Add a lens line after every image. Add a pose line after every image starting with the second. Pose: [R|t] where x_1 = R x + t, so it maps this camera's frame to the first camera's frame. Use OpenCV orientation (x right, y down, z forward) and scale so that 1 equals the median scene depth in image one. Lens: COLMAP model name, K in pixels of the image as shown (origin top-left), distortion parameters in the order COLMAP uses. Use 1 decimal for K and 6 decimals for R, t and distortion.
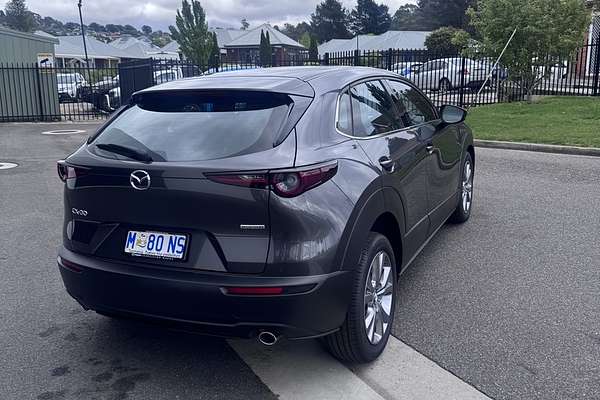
lens RADIAL K [[555.1, 0, 302.3], [0, 555.1, 199.5], [0, 0, 1]] dist [0.032482, 0.000000]
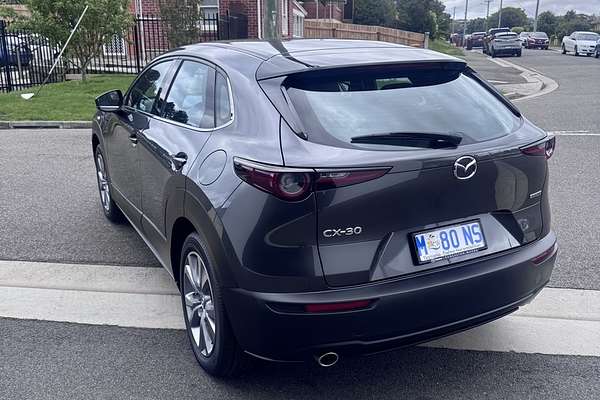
lens RADIAL K [[544.3, 0, 300.8], [0, 544.3, 203.6], [0, 0, 1]] dist [0.090093, 0.000000]
pose [[0.618351, -0.194801, 0.761377, -1.016937], [0.161161, 0.979635, 0.119756, -0.113646], [-0.769200, 0.048653, 0.637153, 0.611064]]
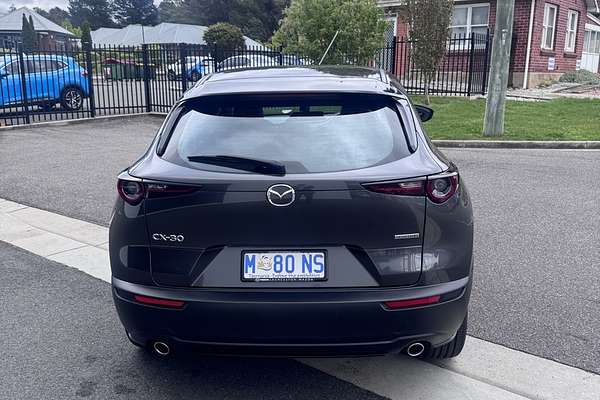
lens RADIAL K [[555.1, 0, 301.2], [0, 555.1, 197.8], [0, 0, 1]] dist [0.032482, 0.000000]
pose [[0.920101, -0.066791, 0.385943, -0.558559], [0.063744, 0.997752, 0.020705, -0.043477], [-0.386458, 0.005551, 0.922290, 0.160607]]
